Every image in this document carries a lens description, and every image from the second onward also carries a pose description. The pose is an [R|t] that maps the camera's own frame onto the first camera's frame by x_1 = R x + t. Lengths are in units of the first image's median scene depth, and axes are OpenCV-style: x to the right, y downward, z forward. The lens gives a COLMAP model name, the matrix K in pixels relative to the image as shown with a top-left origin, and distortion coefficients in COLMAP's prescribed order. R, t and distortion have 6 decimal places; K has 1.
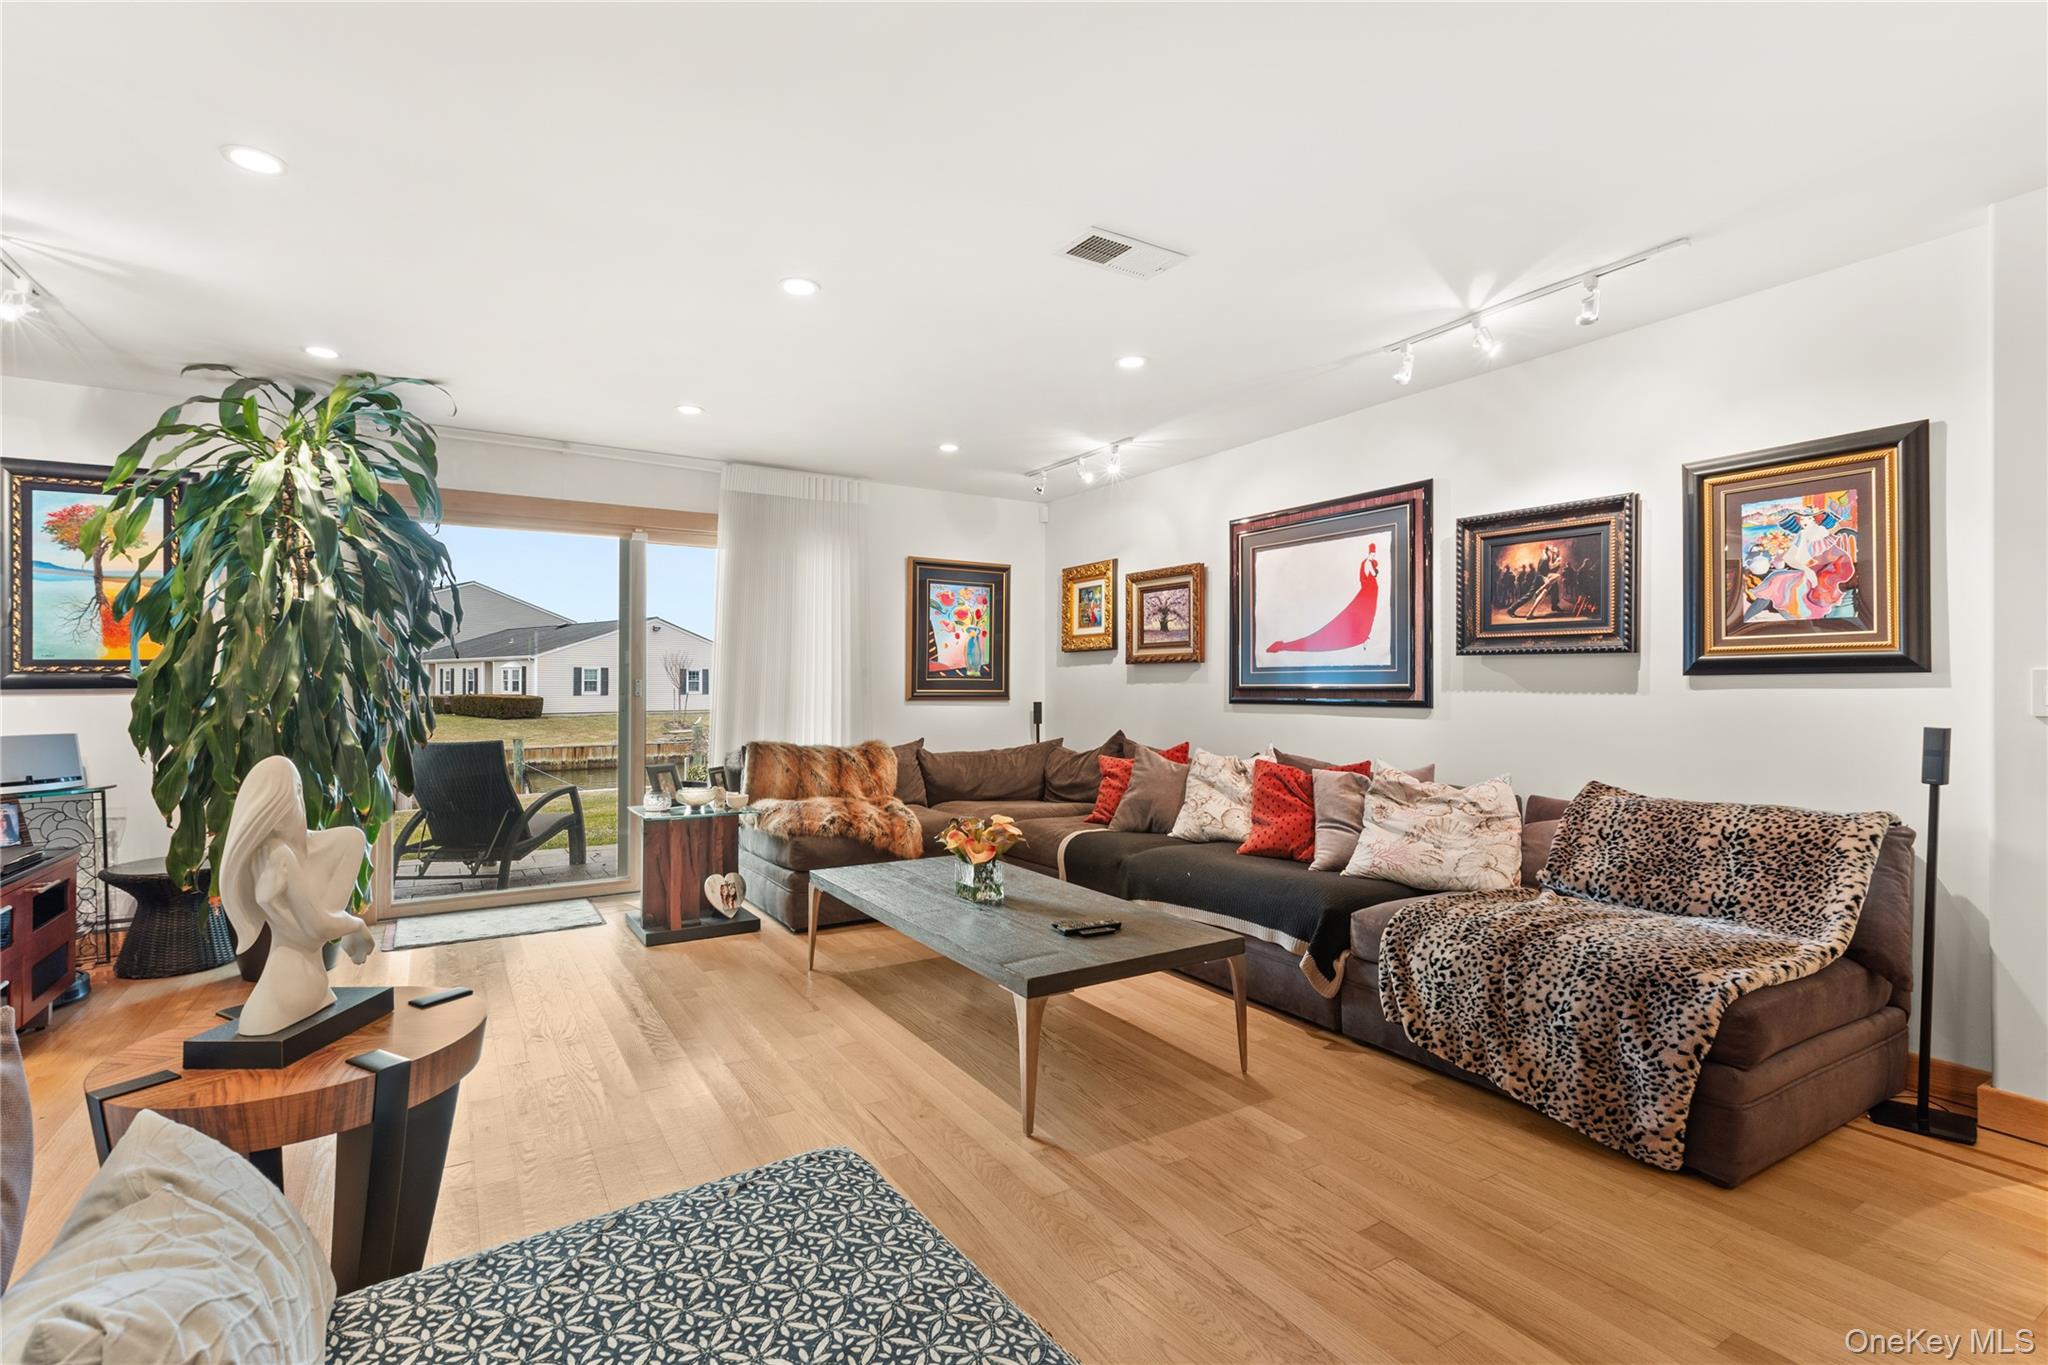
lens RADIAL K [[941.9, 0, 1024.0], [0, 941.9, 682.5], [0, 0, 1]] dist [0.000483, -0.000112]
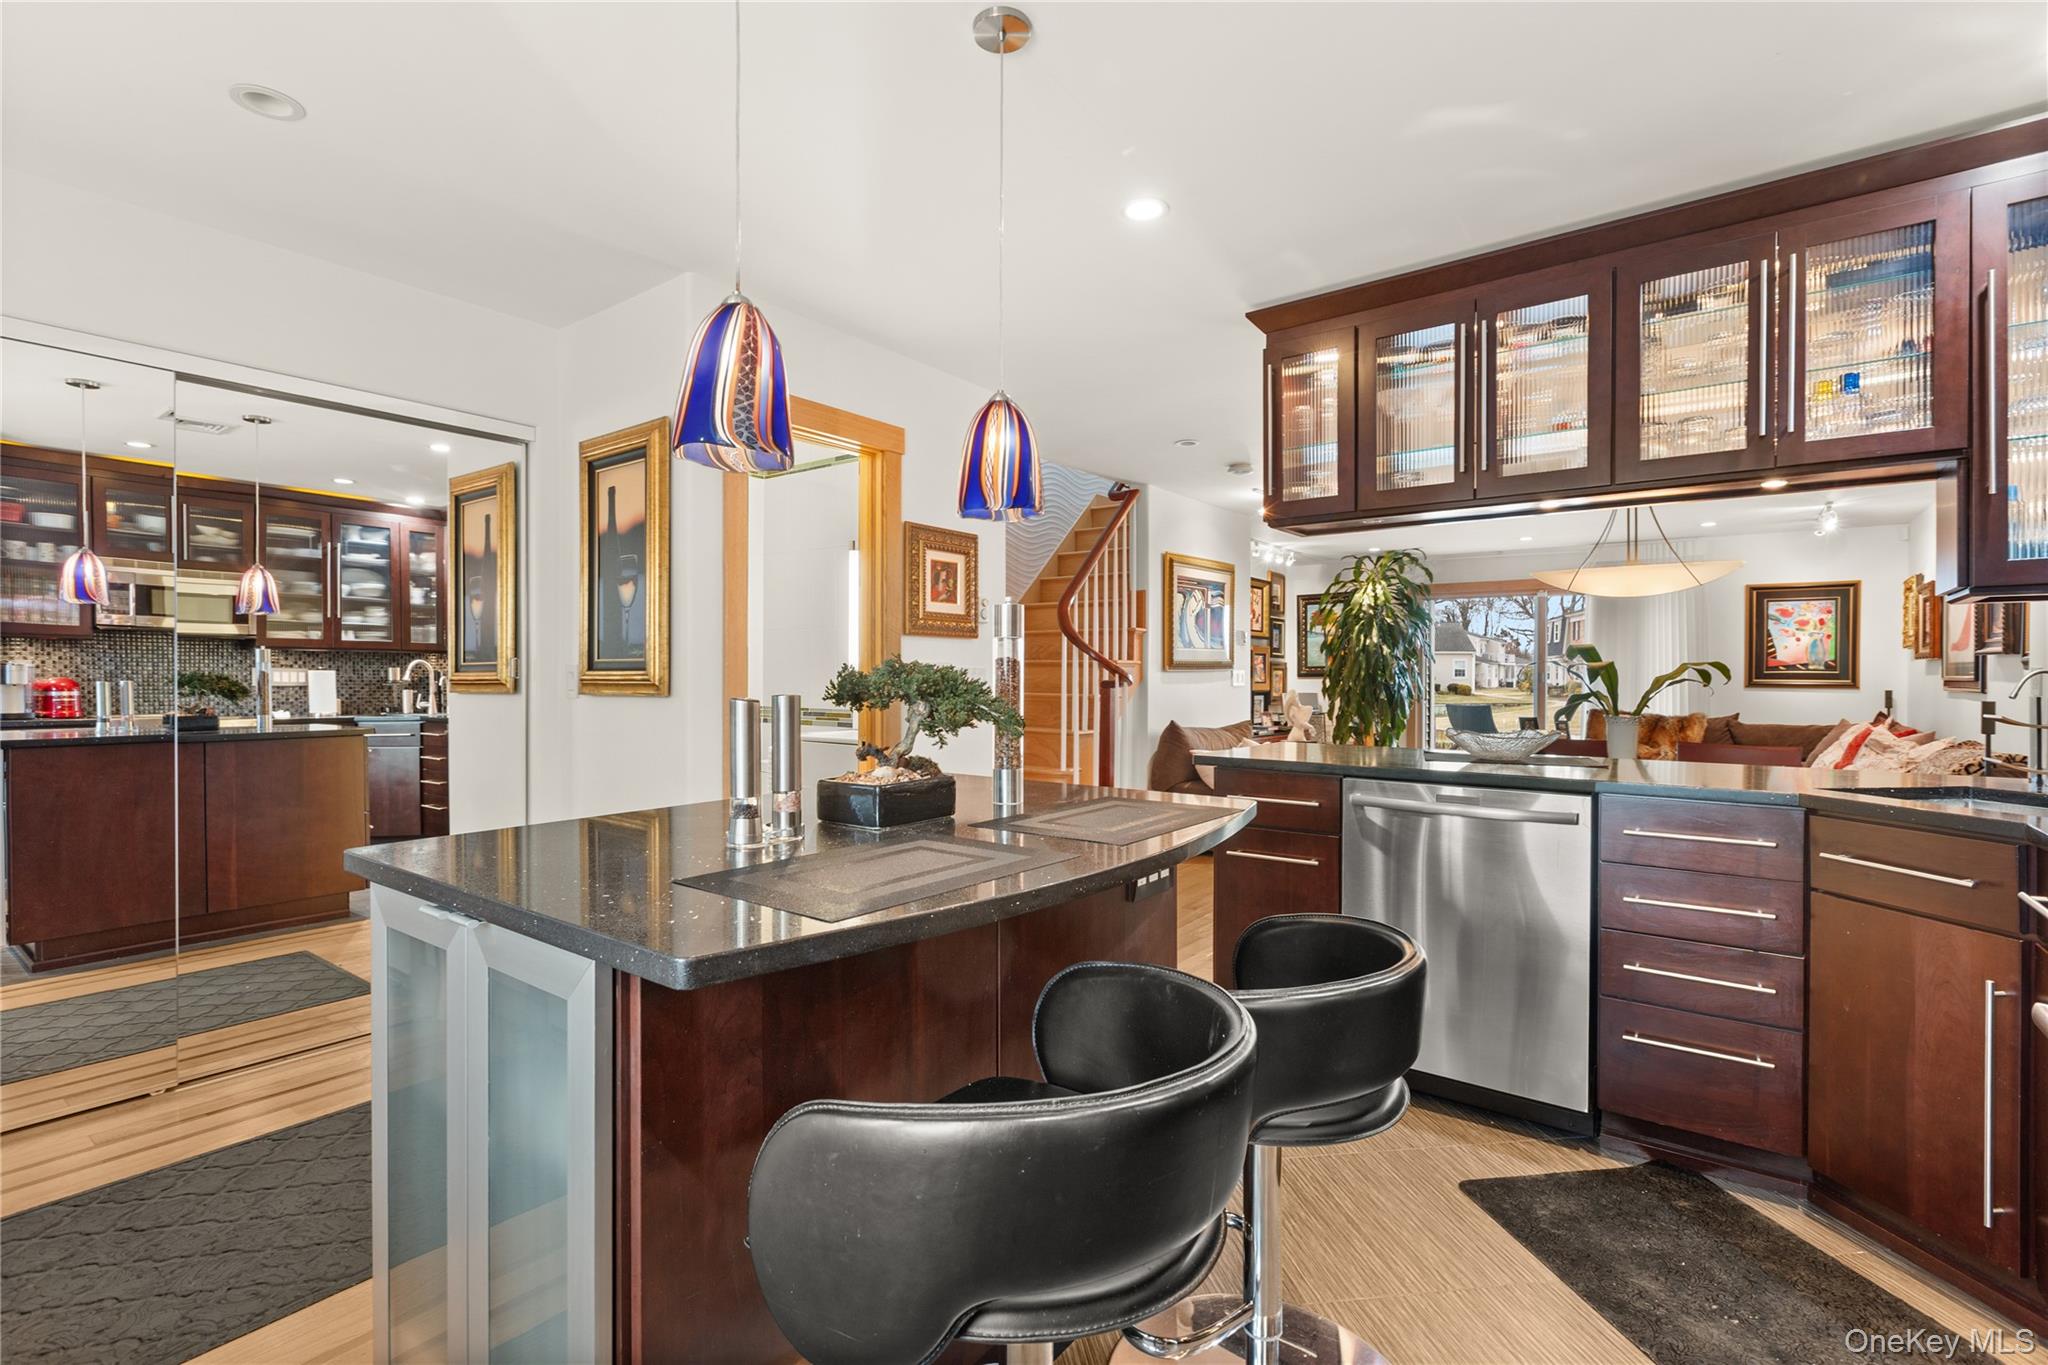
lens RADIAL K [[933.5, 0, 1019.7], [0, 933.5, 680.3], [0, 0, 1]] dist [0.002763, -0.000725]
pose [[0.363954, 0.007085, -0.931390, 1.189296], [0.000092, 0.999971, 0.007642, -0.002958], [0.931417, -0.002867, 0.363943, -0.787083]]
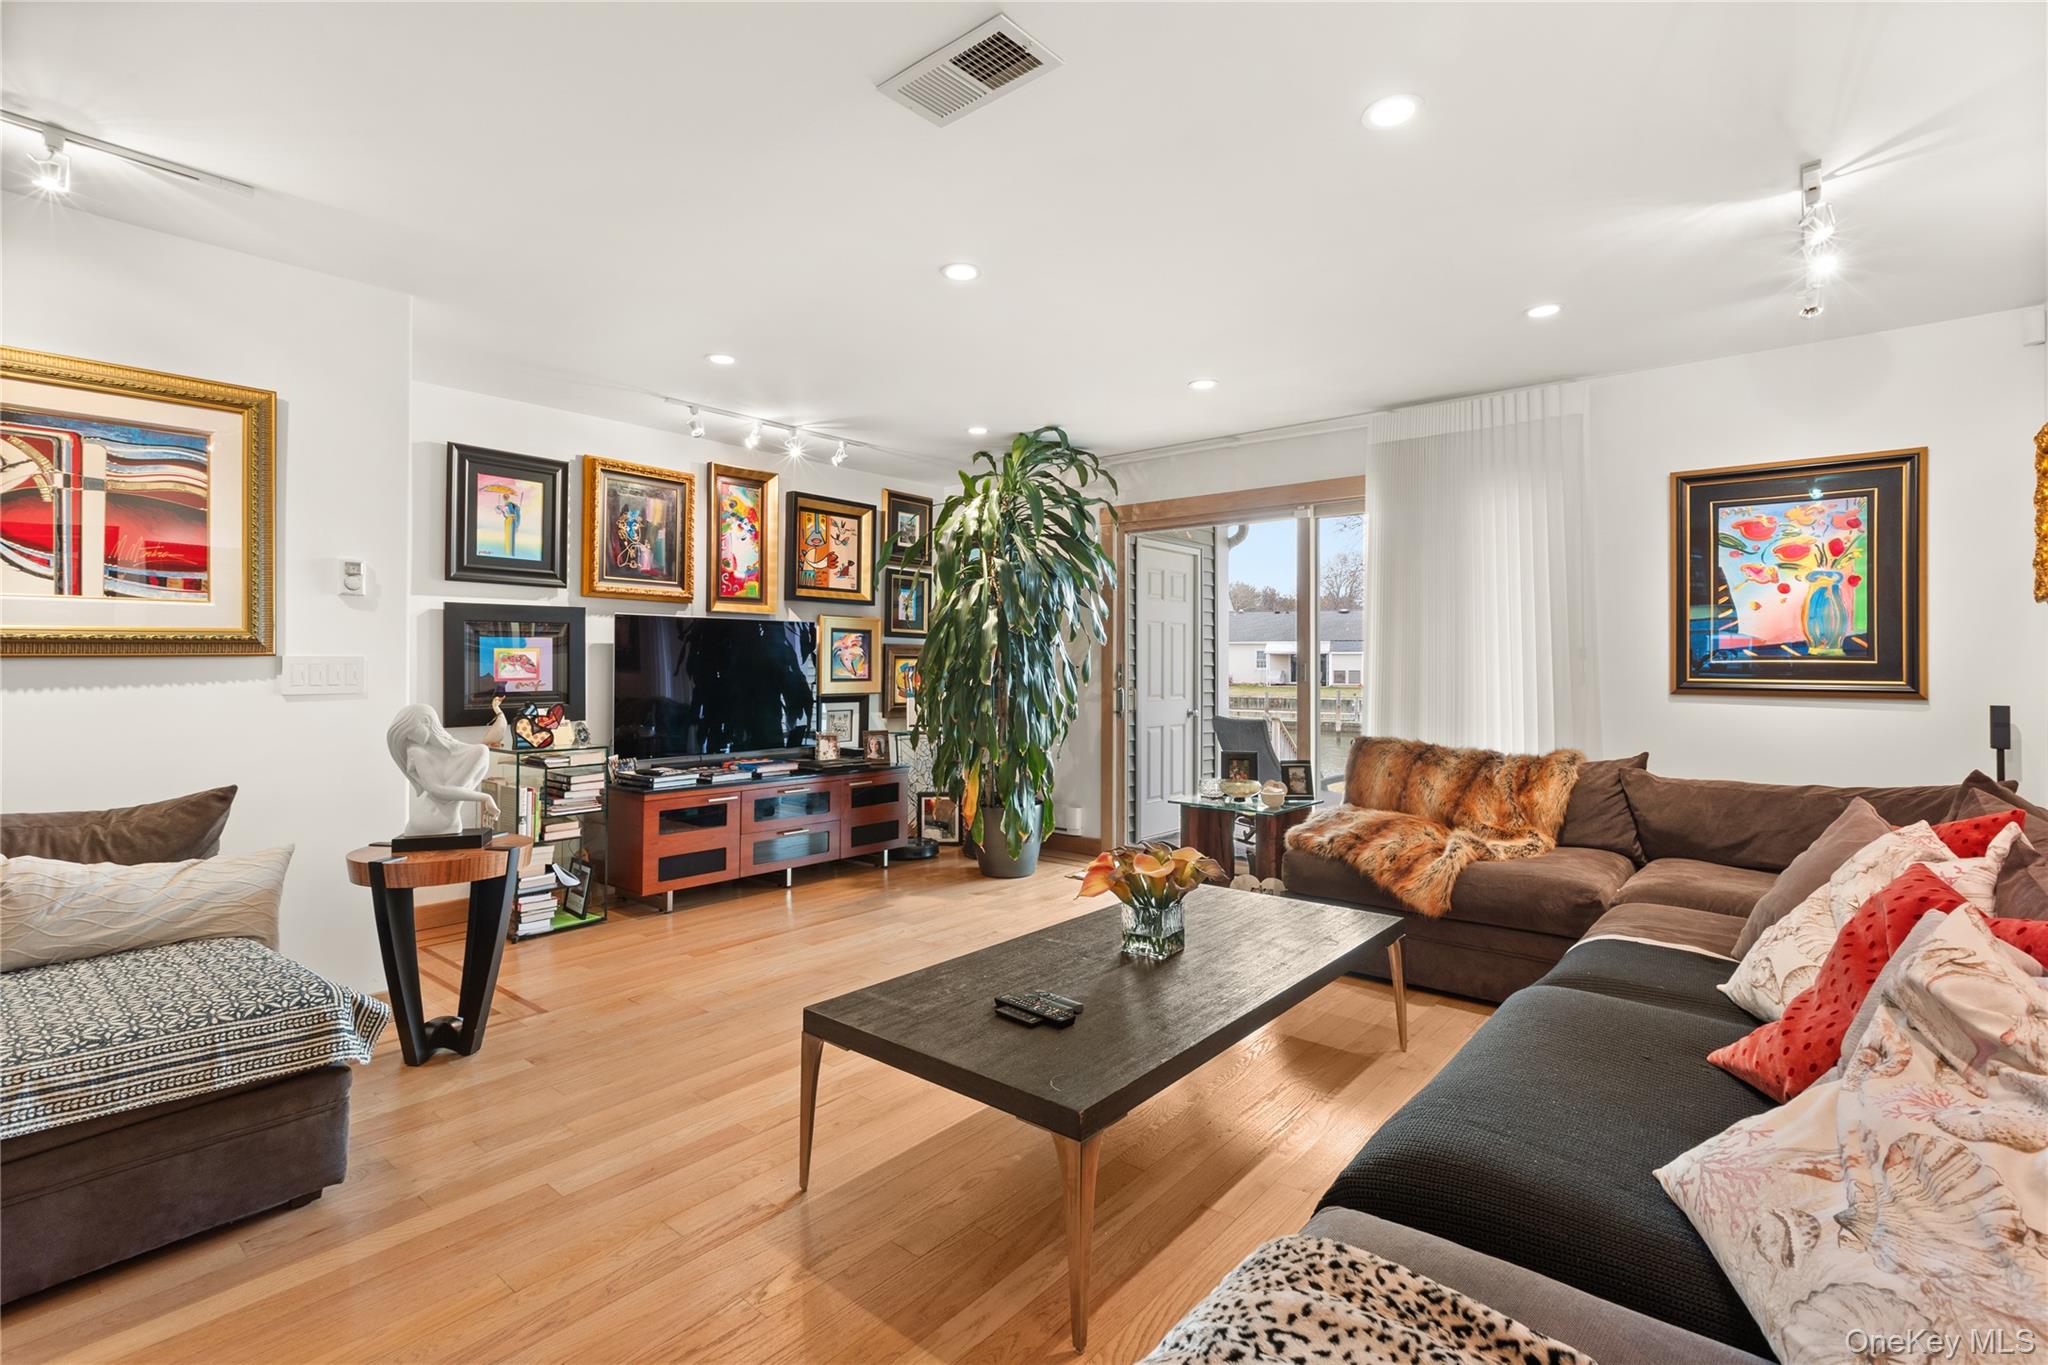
lens RADIAL K [[946.5, 0, 1013.5], [0, 946.5, 658.6], [0, 0, 1]] dist [0.001432, 0.000166]
pose [[0.311204, -0.006806, -0.950319, 0.540845], [-0.000681, 0.999973, -0.007384, -0.001005], [0.950343, 0.002945, 0.311191, 0.556283]]
